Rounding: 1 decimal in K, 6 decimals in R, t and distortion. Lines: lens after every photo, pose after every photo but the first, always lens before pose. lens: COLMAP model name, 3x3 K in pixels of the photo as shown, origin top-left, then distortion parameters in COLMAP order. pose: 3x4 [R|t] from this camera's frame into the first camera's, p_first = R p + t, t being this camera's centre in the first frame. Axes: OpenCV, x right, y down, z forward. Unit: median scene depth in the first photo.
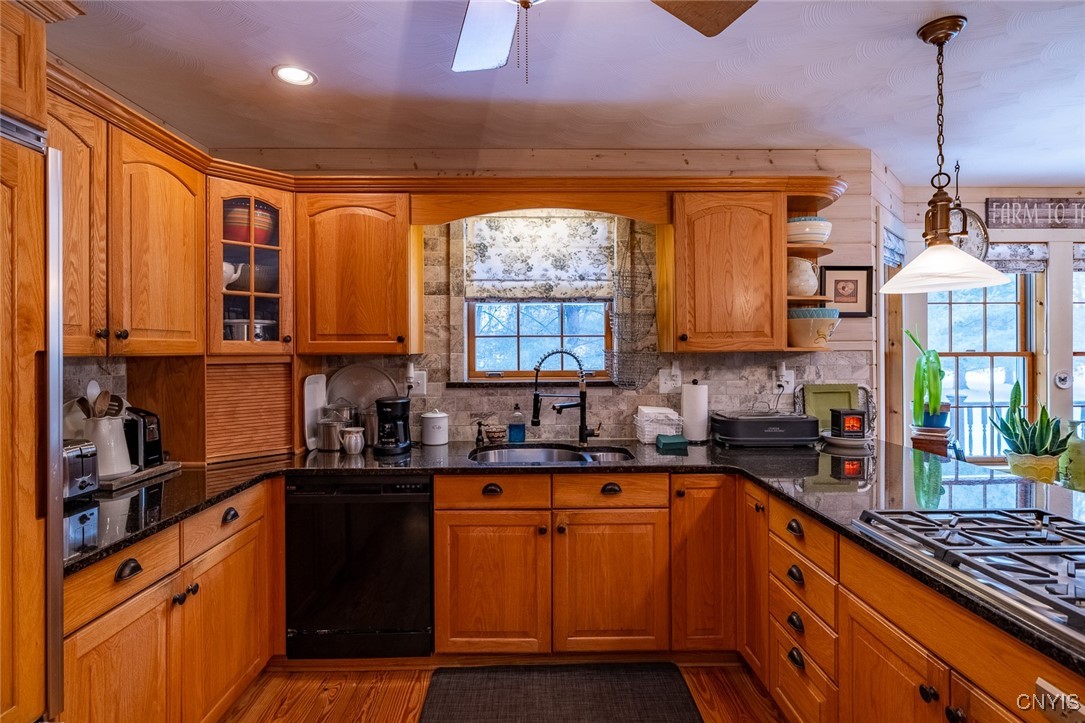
lens RADIAL K [[550.0, 0, 535.7], [0, 550.0, 354.4], [0, 0, 1]] dist [-0.005822, 0.001585]
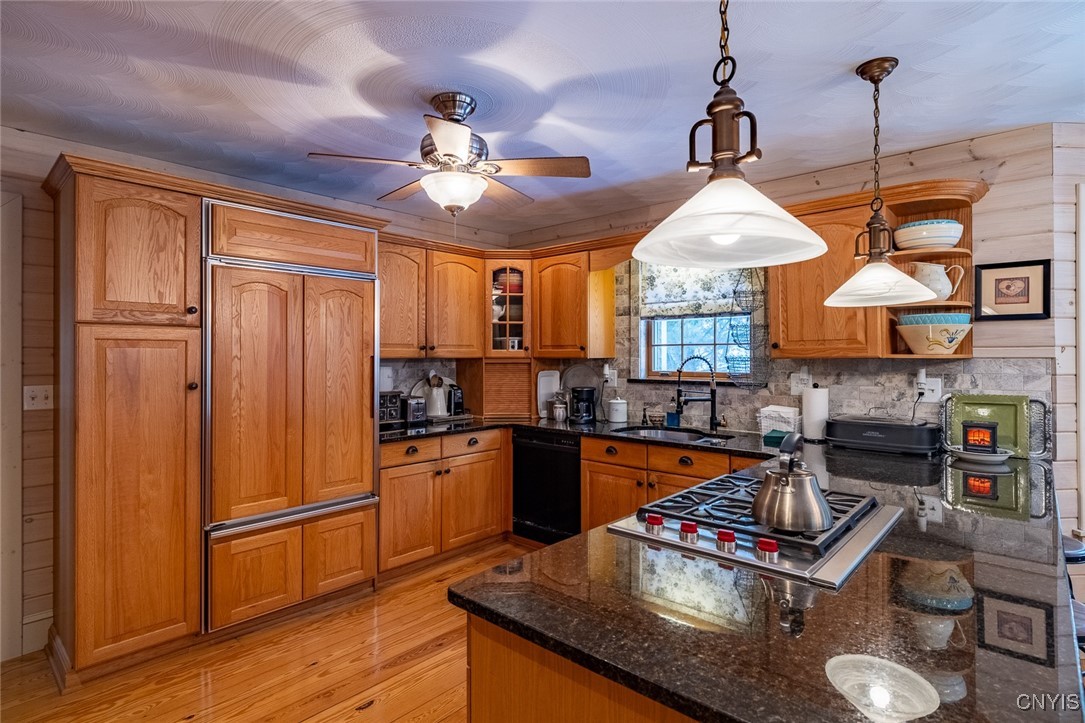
lens RADIAL K [[550.0, 0, 536.8], [0, 550.0, 355.5], [0, 0, 1]] dist [-0.005822, 0.001585]
pose [[0.728871, 0.004386, -0.684637, 0.645665], [-0.007250, 0.999973, -0.001312, -0.004109], [0.684612, 0.005920, 0.728883, -0.175359]]
